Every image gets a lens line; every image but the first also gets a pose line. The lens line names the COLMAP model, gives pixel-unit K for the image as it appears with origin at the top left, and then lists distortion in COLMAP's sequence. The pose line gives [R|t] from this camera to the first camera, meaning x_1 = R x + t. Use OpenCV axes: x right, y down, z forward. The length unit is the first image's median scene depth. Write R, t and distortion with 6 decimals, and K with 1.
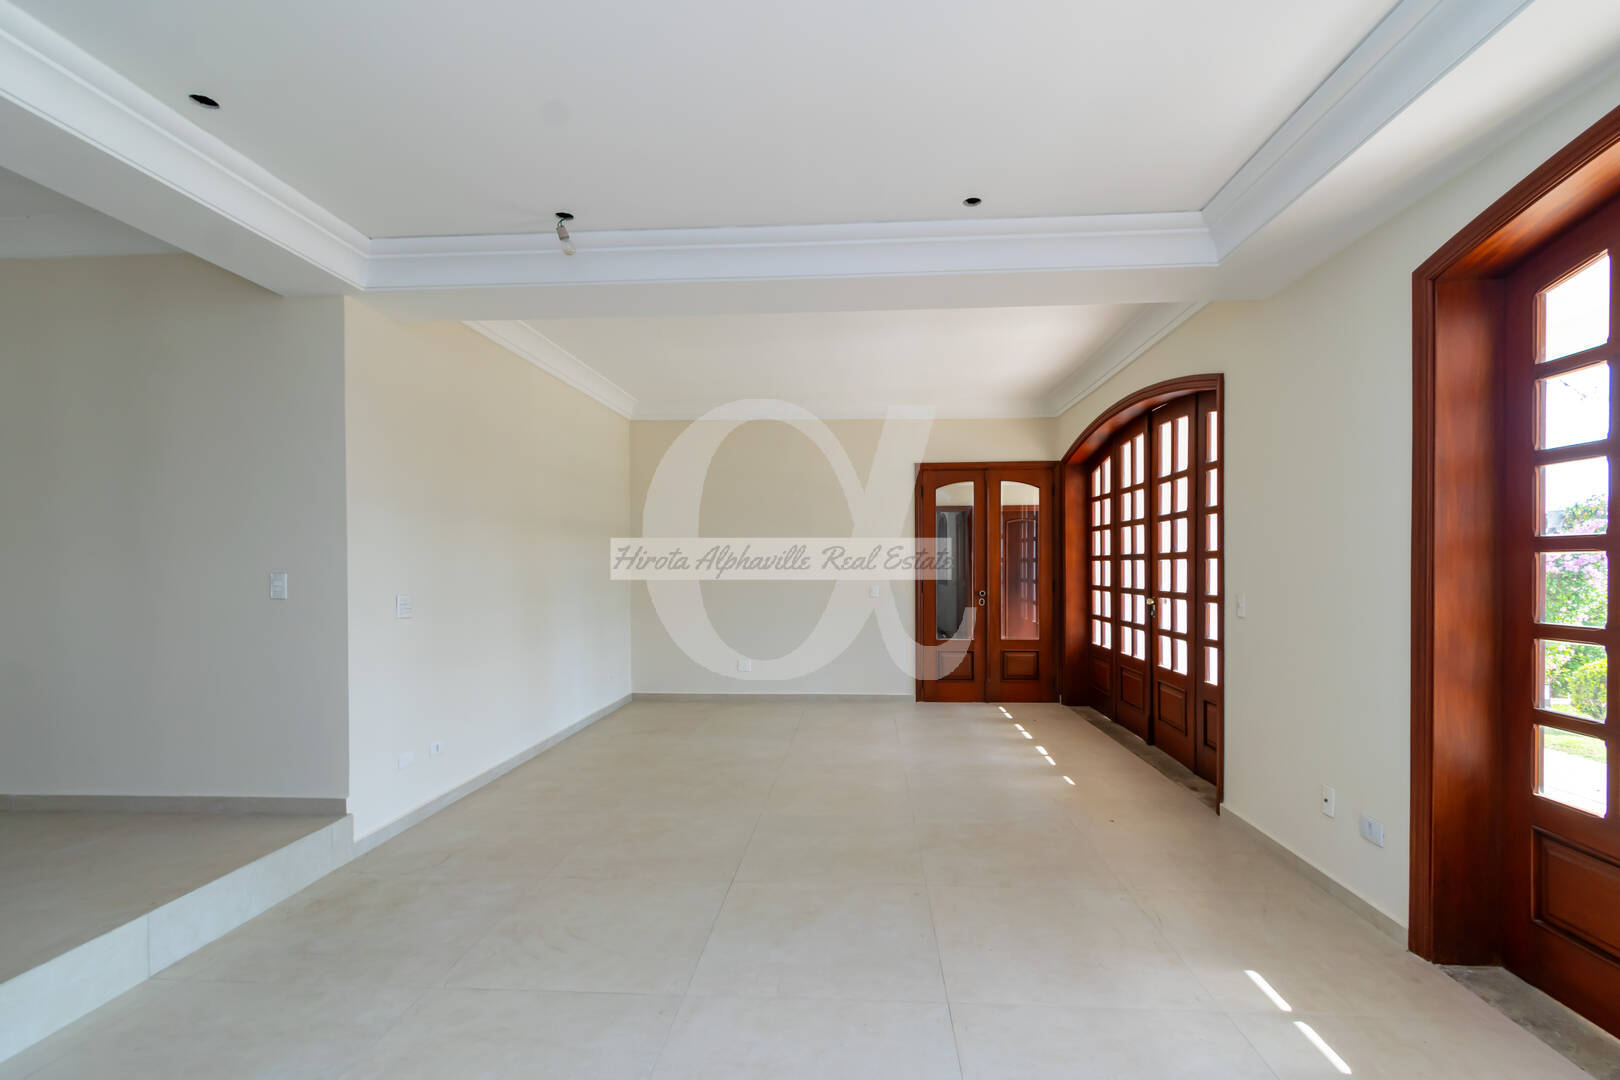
lens RADIAL K [[741.1, 0, 830.6], [0, 741.1, 572.8], [0, 0, 1]] dist [-0.000001, 0.000996]
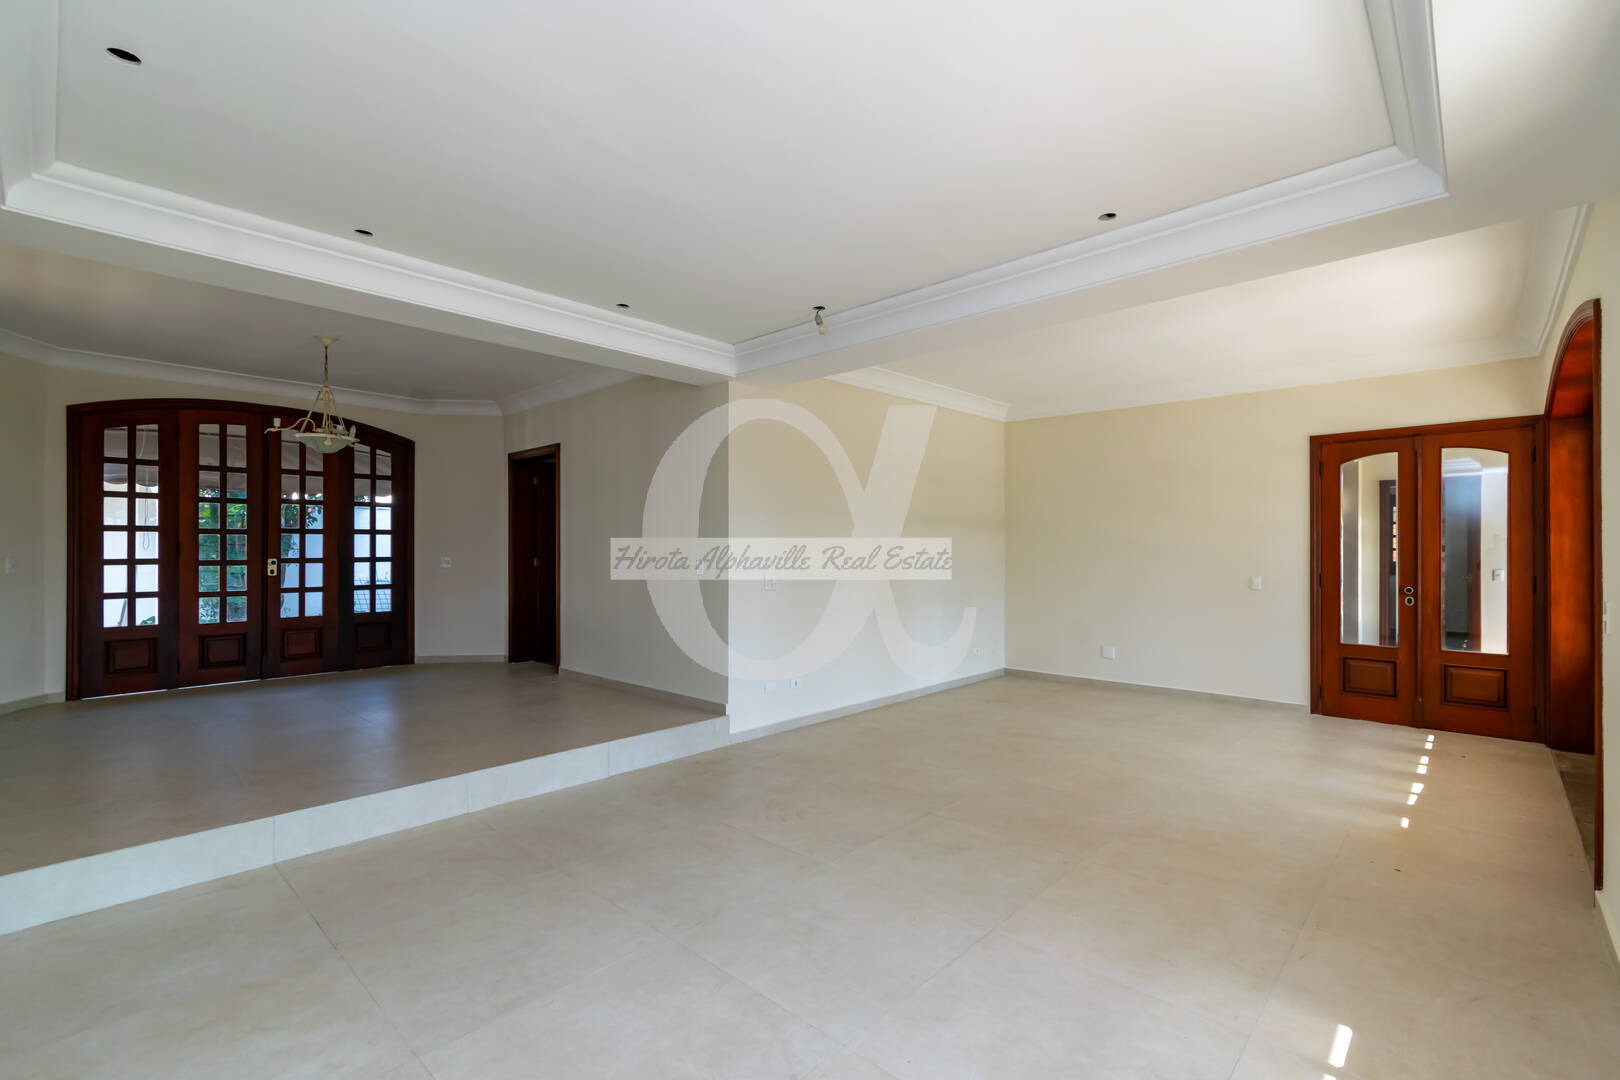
lens RADIAL K [[741.1, 0, 814.4], [0, 741.1, 546.5], [0, 0, 1]] dist [-0.000001, 0.000996]
pose [[0.760807, 0.000821, -0.648978, 0.309264], [-0.008957, 0.999917, -0.009234, -0.008635], [0.648917, 0.012838, 0.760751, -0.039515]]
